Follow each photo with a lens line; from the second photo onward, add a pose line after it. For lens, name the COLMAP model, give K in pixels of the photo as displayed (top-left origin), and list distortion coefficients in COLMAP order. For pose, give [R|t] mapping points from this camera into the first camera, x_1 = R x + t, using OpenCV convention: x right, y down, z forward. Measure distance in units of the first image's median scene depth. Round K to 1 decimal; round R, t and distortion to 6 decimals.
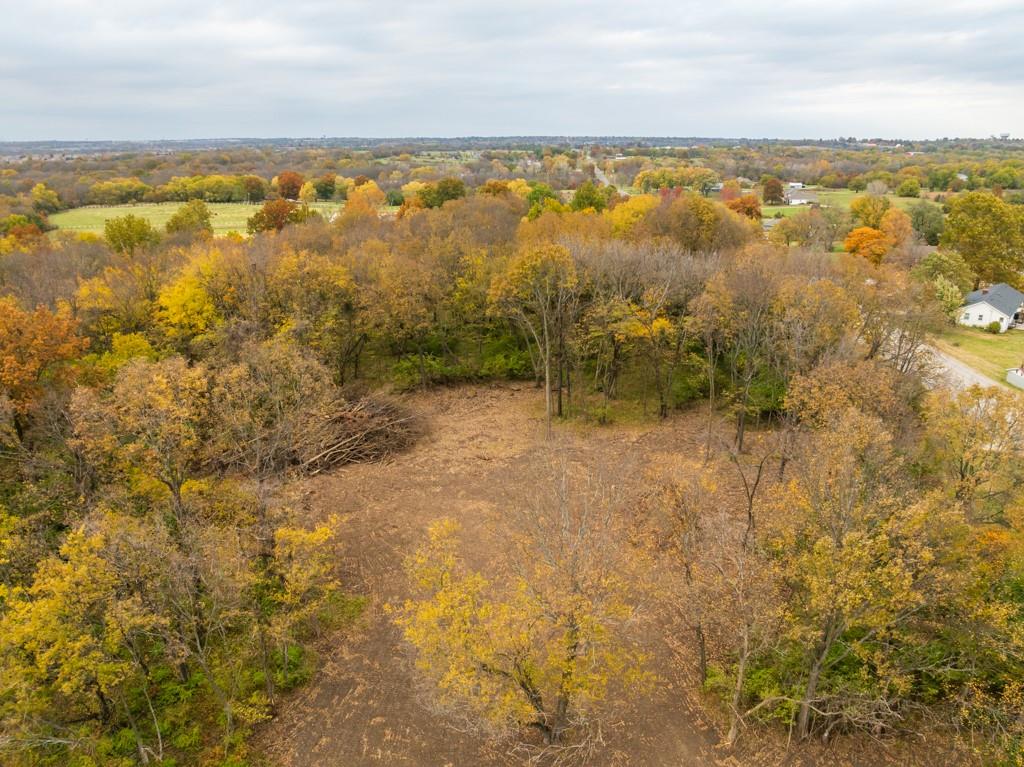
lens RADIAL K [[723.4, 0, 518.0], [0, 723.4, 372.0], [0, 0, 1]] dist [-0.046717, 0.013281]
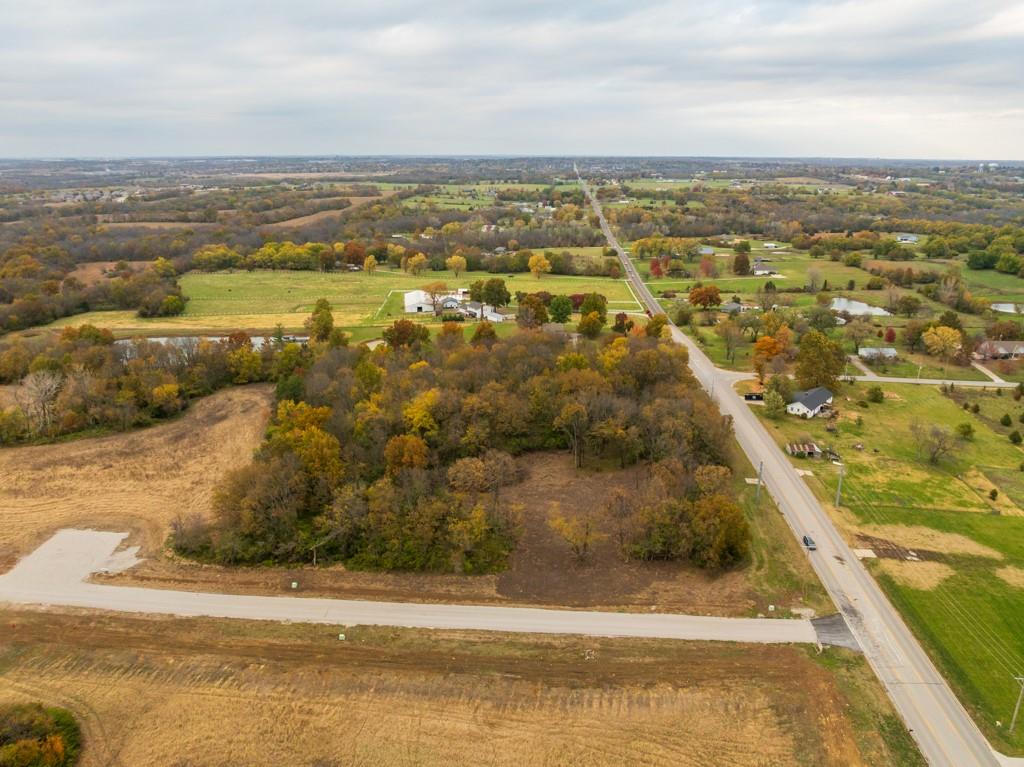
lens RADIAL K [[723.4, 0, 513.2], [0, 723.4, 355.0], [0, 0, 1]] dist [-0.046717, 0.013281]
pose [[0.999871, 0.003565, -0.015665, -0.023149], [-0.004237, 0.999063, -0.043075, -0.037455], [0.015497, 0.043136, 0.998949, -0.256680]]
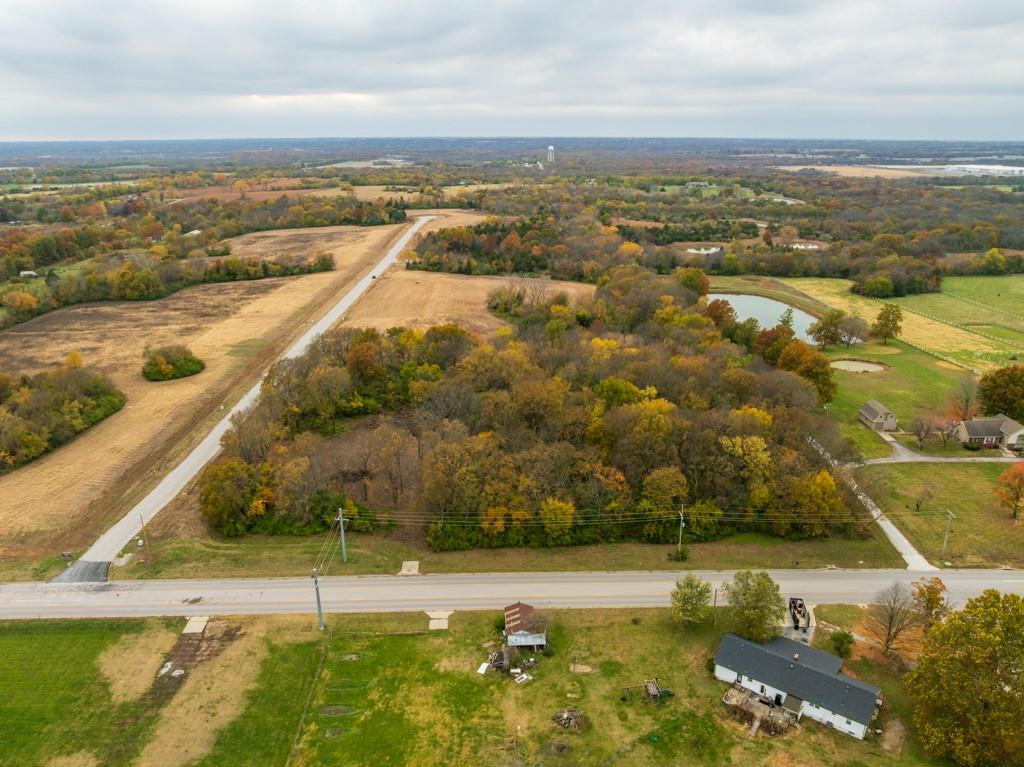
lens RADIAL K [[723.4, 0, 514.2], [0, 723.4, 347.8], [0, 0, 1]] dist [-0.046717, 0.013281]
pose [[0.080273, 0.278772, -0.956997, 0.376388], [-0.307771, 0.920114, 0.242212, -0.153469], [0.948068, 0.275093, 0.159658, 0.135270]]
